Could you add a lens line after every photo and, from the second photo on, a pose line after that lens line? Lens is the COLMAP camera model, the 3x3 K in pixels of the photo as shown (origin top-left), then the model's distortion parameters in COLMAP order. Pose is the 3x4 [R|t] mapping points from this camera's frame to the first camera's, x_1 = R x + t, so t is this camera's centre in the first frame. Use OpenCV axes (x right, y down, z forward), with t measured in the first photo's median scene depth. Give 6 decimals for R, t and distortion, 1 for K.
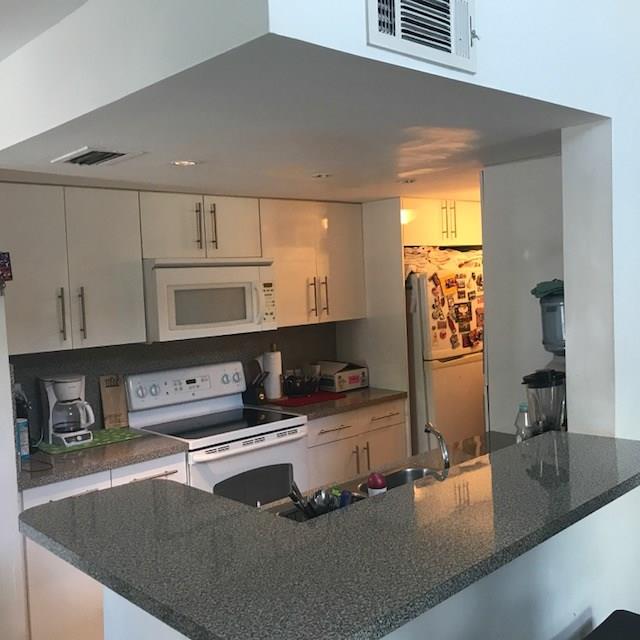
lens RADIAL K [[692.4, 0, 316.5], [0, 692.4, 314.7], [0, 0, 1]] dist [0.128631, -0.379800]
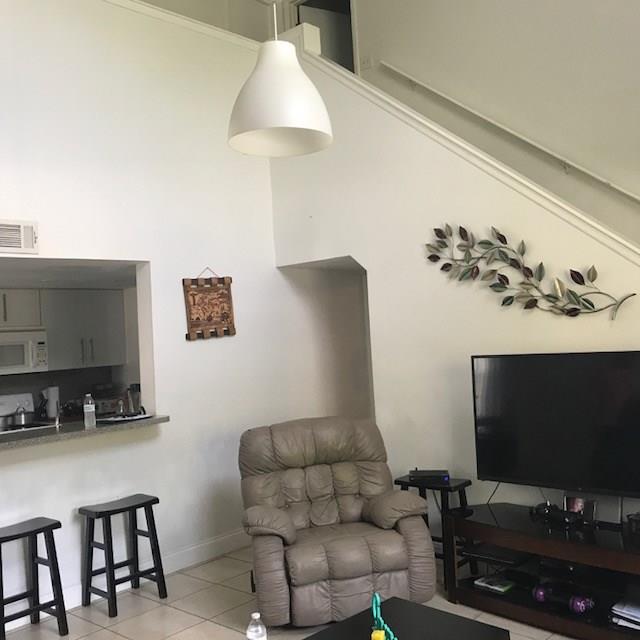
lens RADIAL K [[692.4, 0, 316.5], [0, 692.4, 314.7], [0, 0, 1]] dist [0.128631, -0.379800]
pose [[0.996788, -0.009613, 0.079508, 0.448661], [0.016758, 0.995829, -0.089687, 0.048648], [-0.078314, 0.090732, 0.992791, -0.684487]]
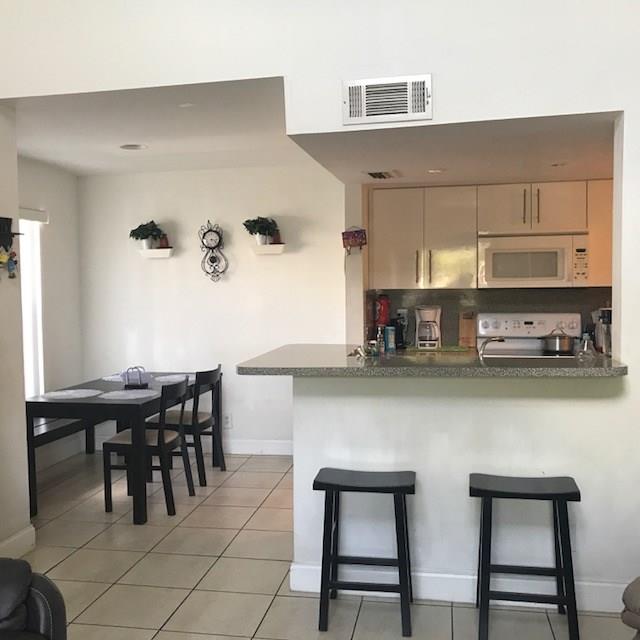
lens RADIAL K [[692.4, 0, 316.5], [0, 692.4, 314.7], [0, 0, 1]] dist [0.128631, -0.379800]
pose [[0.590412, 0.071224, -0.803953, 0.684986], [-0.054327, 0.997347, 0.048460, 0.038308], [0.805272, 0.015065, 0.592715, -0.130753]]
